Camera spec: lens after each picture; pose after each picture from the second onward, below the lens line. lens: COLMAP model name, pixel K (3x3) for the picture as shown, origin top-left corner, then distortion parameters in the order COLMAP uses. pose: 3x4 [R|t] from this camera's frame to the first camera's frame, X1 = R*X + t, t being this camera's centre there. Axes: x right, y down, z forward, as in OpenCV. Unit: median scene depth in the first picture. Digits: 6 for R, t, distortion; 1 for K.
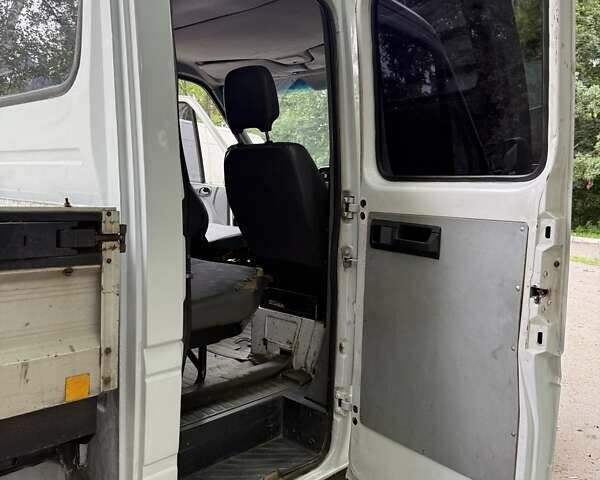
lens RADIAL K [[555.2, 0, 300.0], [0, 555.2, 240.0], [0, 0, 1]] dist [0.157091, -0.364042]
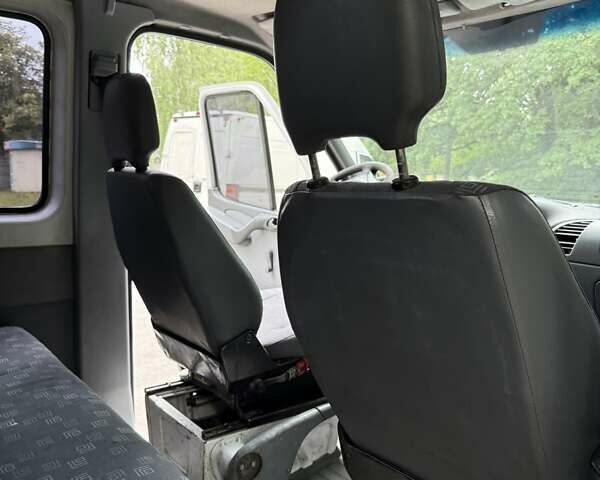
lens RADIAL K [[555.2, 0, 300.0], [0, 555.2, 240.0], [0, 0, 1]] dist [0.157091, -0.364042]
pose [[0.986681, 0.014095, -0.162054, -0.059971], [-0.012654, 0.999871, 0.009921, -0.136624], [0.162173, -0.007739, 0.986732, 0.642121]]
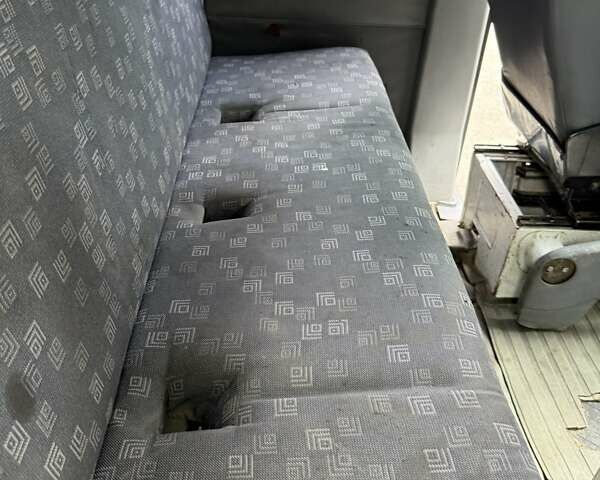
lens RADIAL K [[555.2, 0, 300.0], [0, 555.2, 240.0], [0, 0, 1]] dist [0.157091, -0.364042]
pose [[0.690945, 0.429253, -0.581667, -0.077582], [-0.090050, 0.849461, 0.519910, -0.164307], [0.717277, -0.306850, 0.625585, 0.718726]]
